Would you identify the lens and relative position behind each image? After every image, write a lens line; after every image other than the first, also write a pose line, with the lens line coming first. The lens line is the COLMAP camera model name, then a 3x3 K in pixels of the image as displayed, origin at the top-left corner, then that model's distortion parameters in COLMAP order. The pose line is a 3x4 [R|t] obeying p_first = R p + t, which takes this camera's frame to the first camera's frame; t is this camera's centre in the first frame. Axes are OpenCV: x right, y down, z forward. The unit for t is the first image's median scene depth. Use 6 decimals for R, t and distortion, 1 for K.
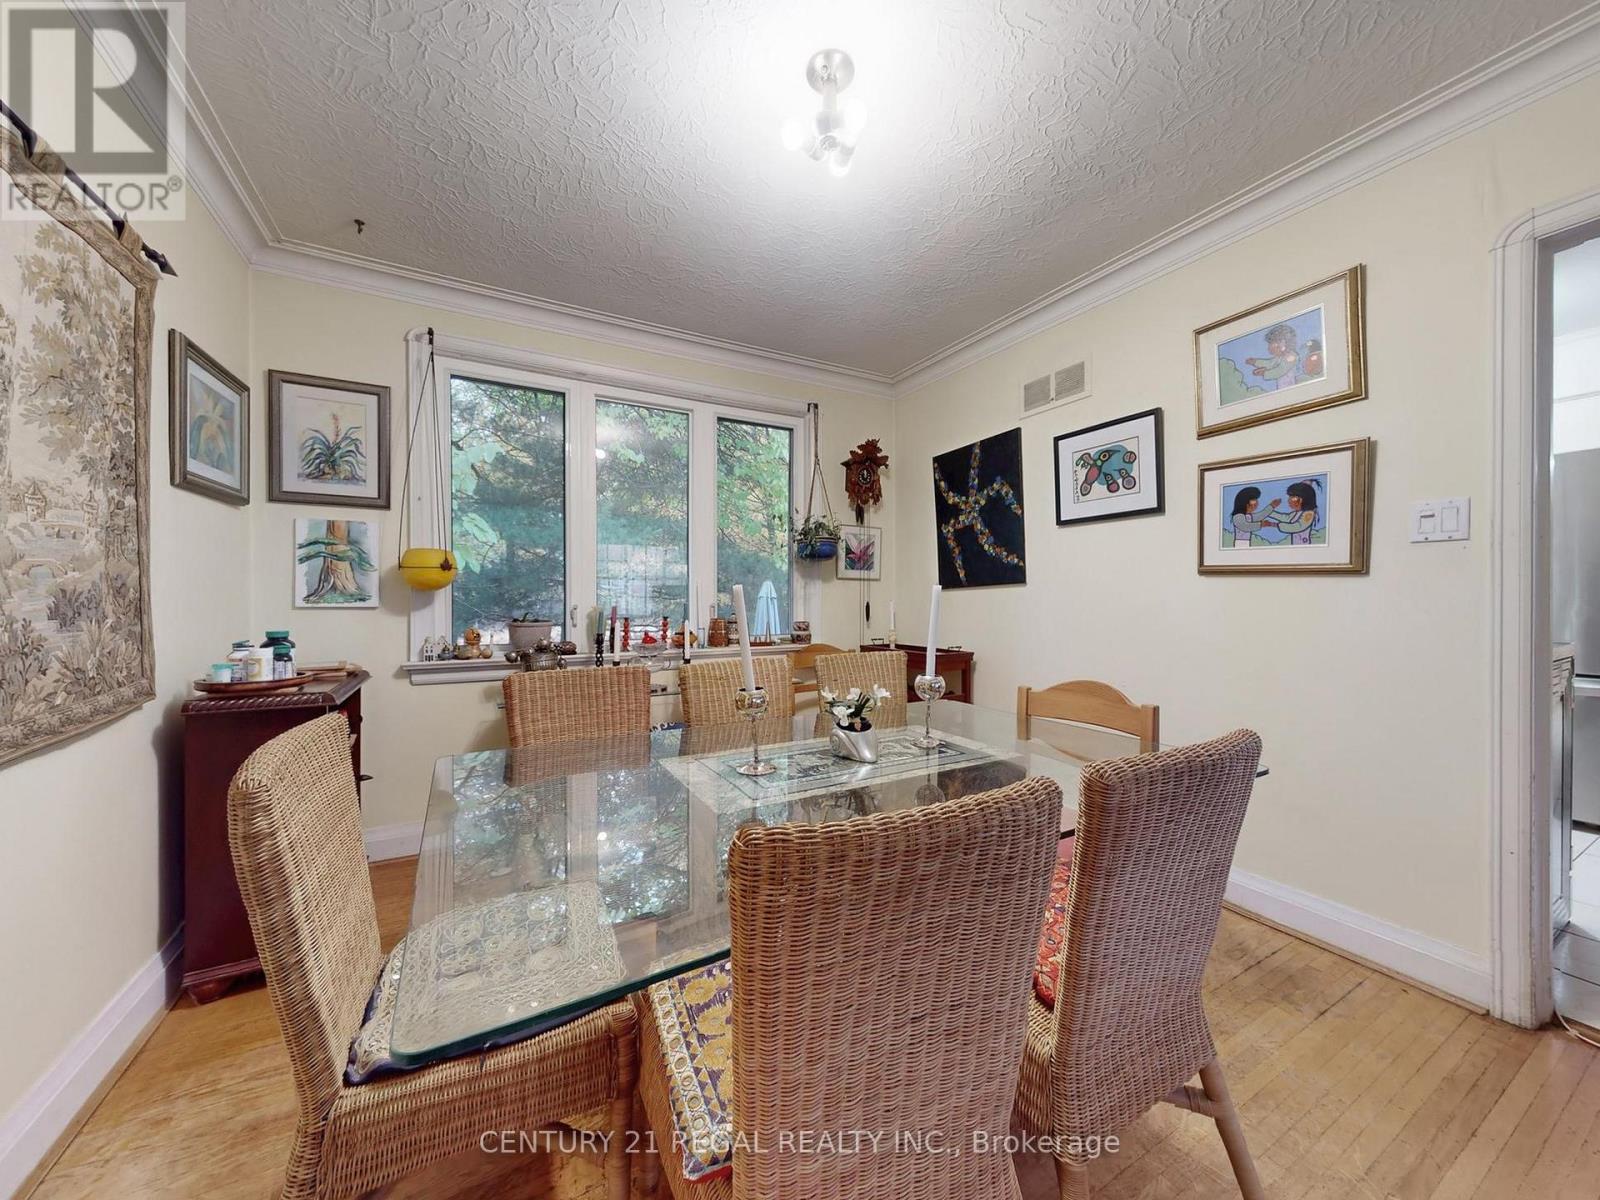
lens RADIAL K [[591.9, 0, 807.7], [0, 591.9, 603.9], [0, 0, 1]] dist [0.000118, -0.000045]
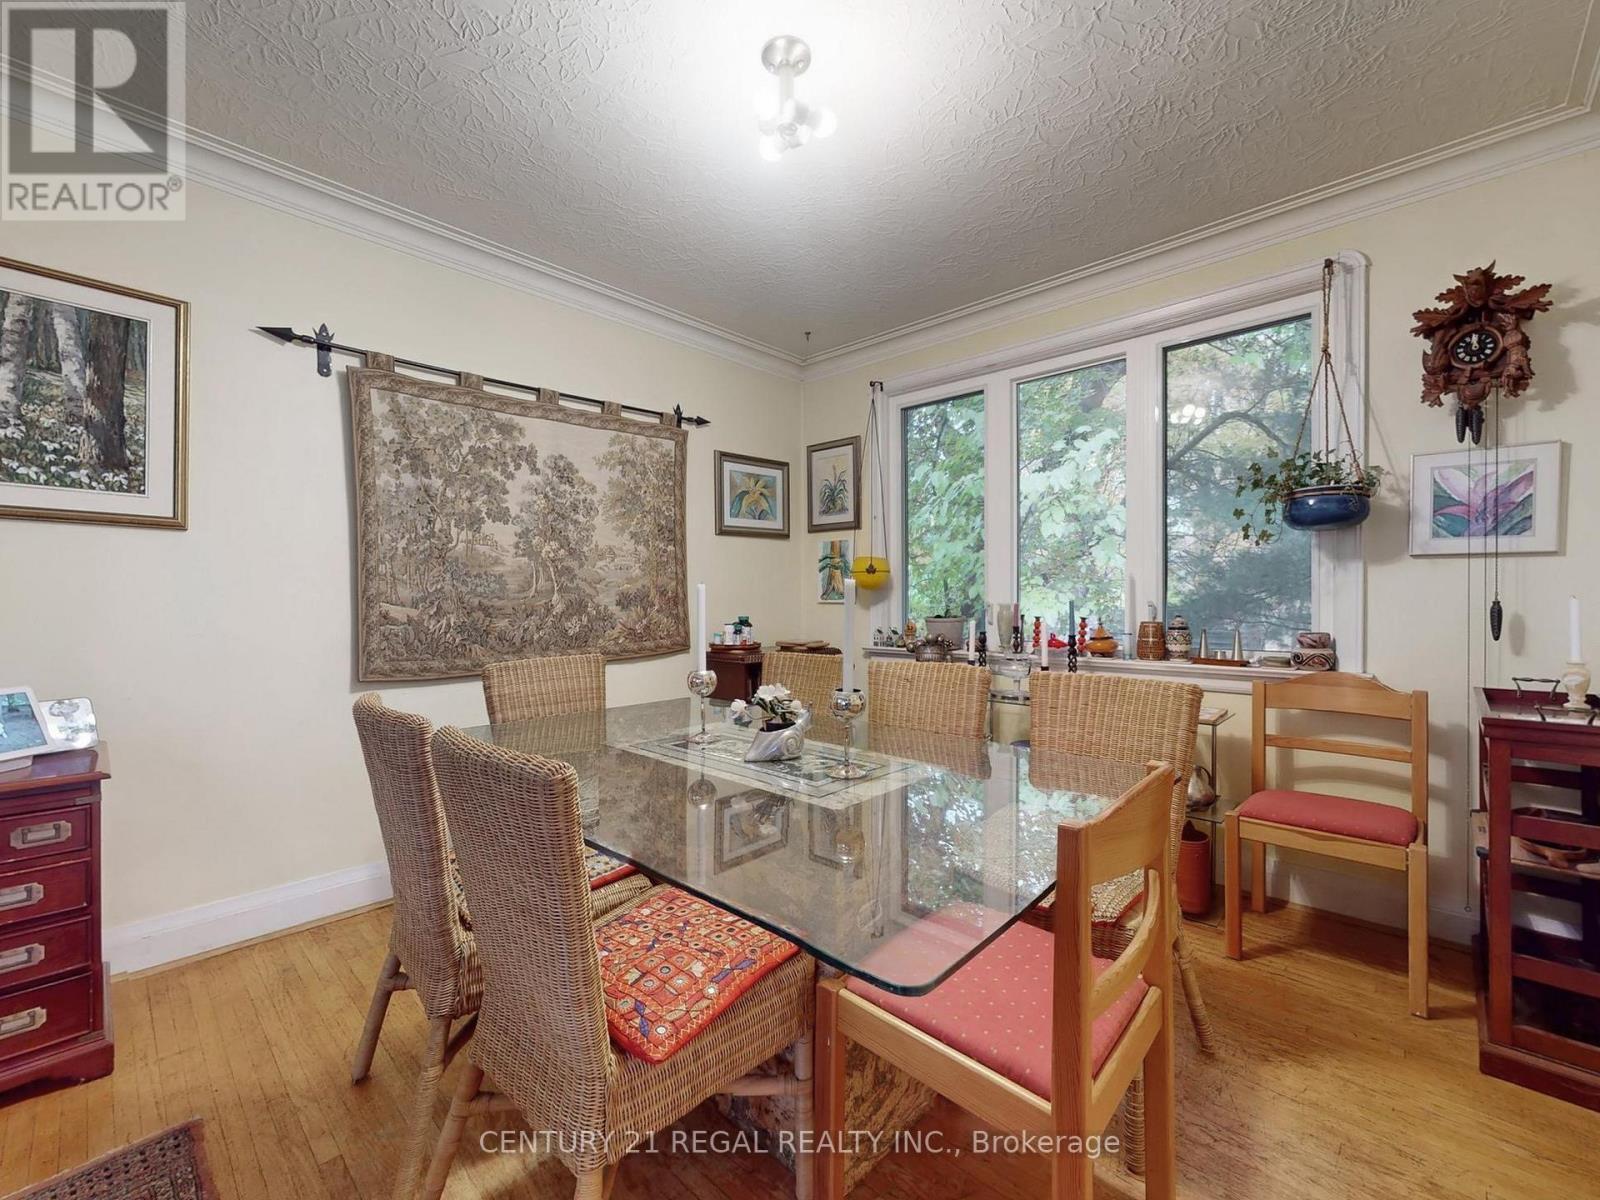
lens RADIAL K [[681.8, 0, 793.7], [0, 681.8, 600.1], [0, 0, 1]] dist [0.000619, 0.000107]
pose [[0.290874, 0.001421, -0.956760, 0.715675], [-0.006734, 0.999977, -0.000562, 0.000923], [0.956738, 0.006607, 0.290877, 0.434051]]
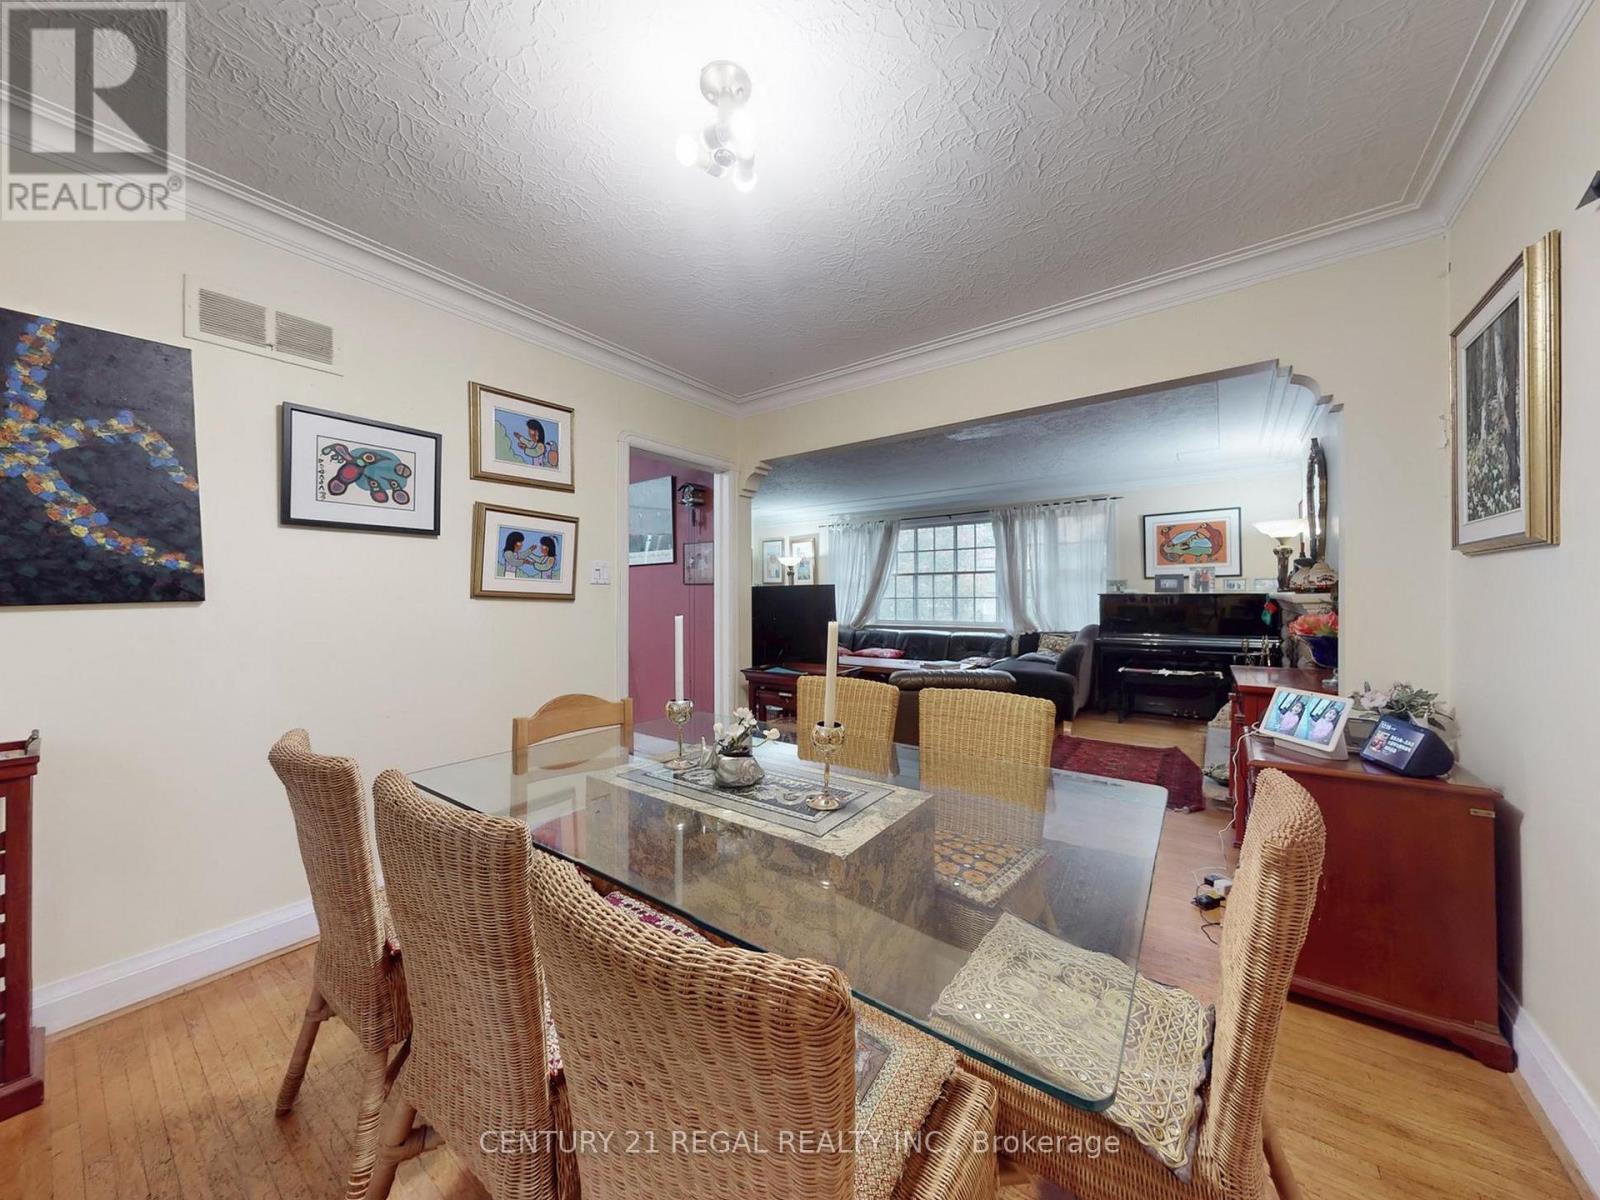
lens RADIAL K [[565.7, 0, 794.1], [0, 565.7, 596.1], [0, 0, 1]] dist [-0.000446, 0.000038]
pose [[-0.399454, 0.006277, 0.916732, -0.534630], [0.007055, 0.999968, -0.003773, -0.040503], [-0.916726, 0.004960, -0.399486, 0.800308]]
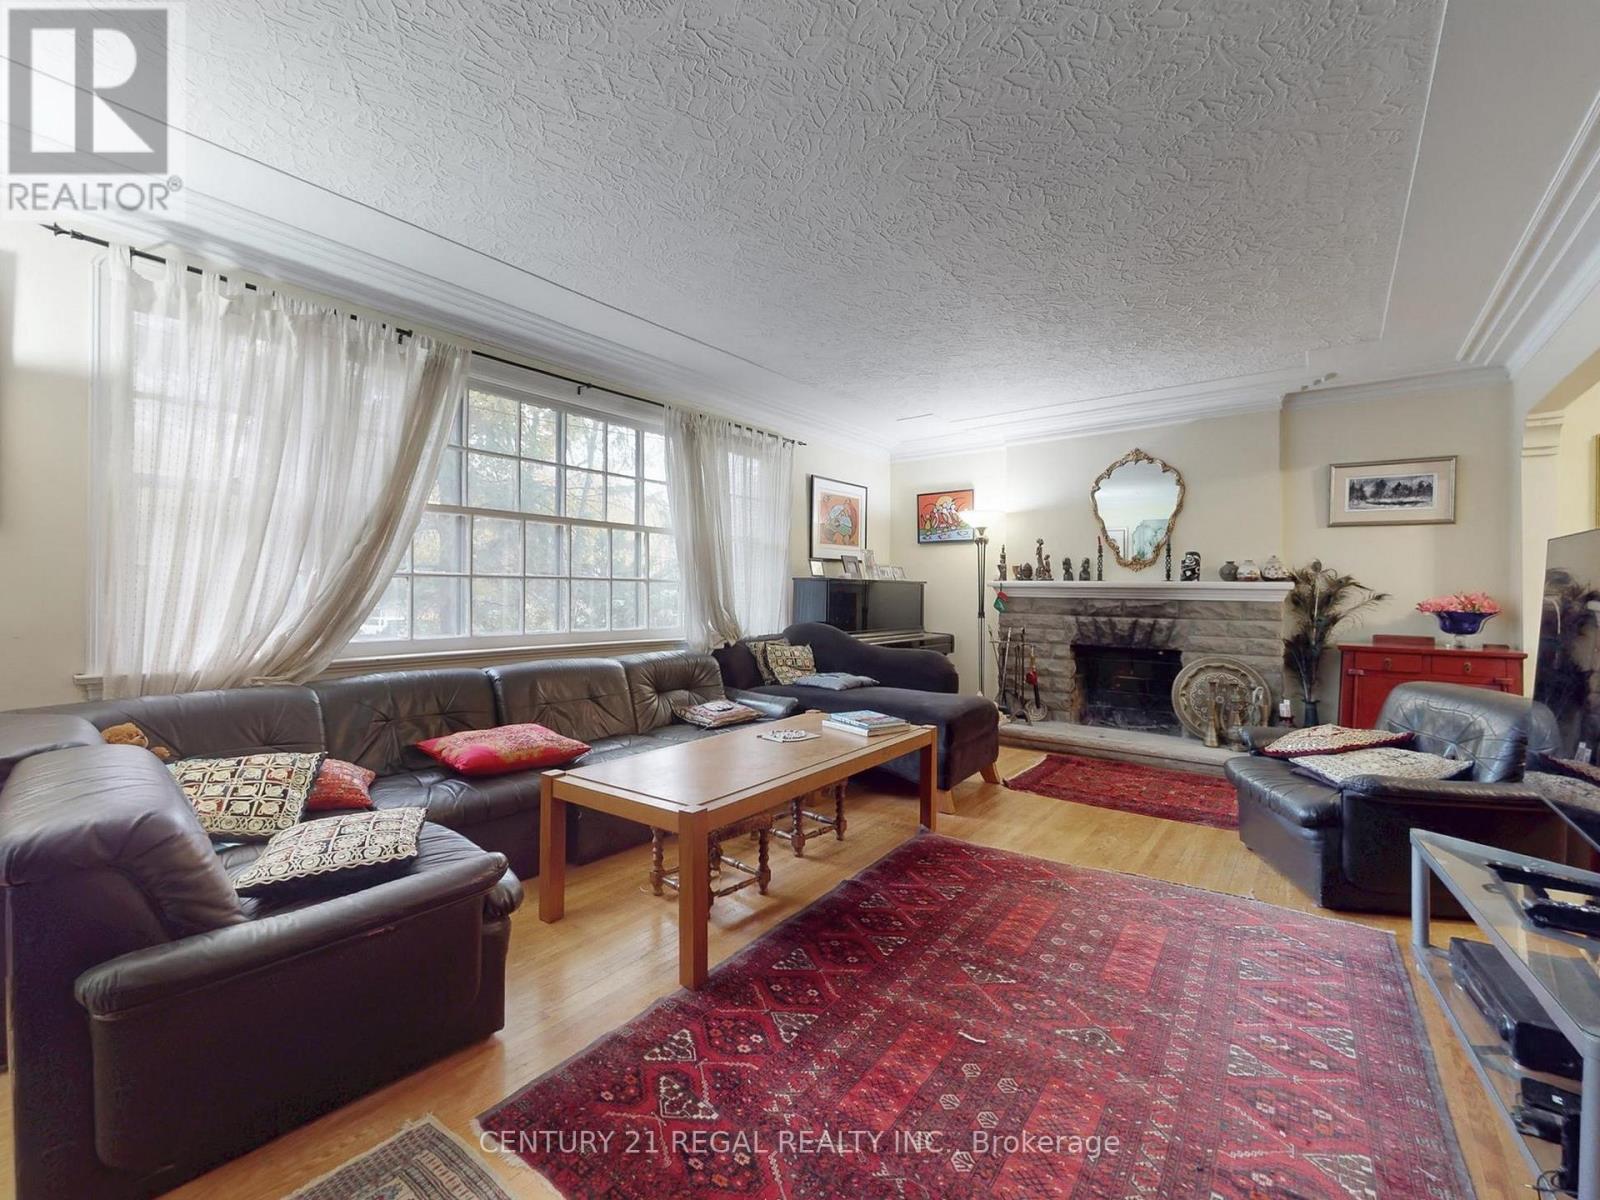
lens RADIAL K [[681.8, 0, 793.7], [0, 681.8, 600.1], [0, 0, 1]] dist [0.000619, 0.000107]
pose [[-0.919972, 0.002517, -0.391976, 2.067235], [-0.004413, 0.999850, 0.016778, -0.017736], [0.391959, 0.017165, -0.919823, 0.455159]]
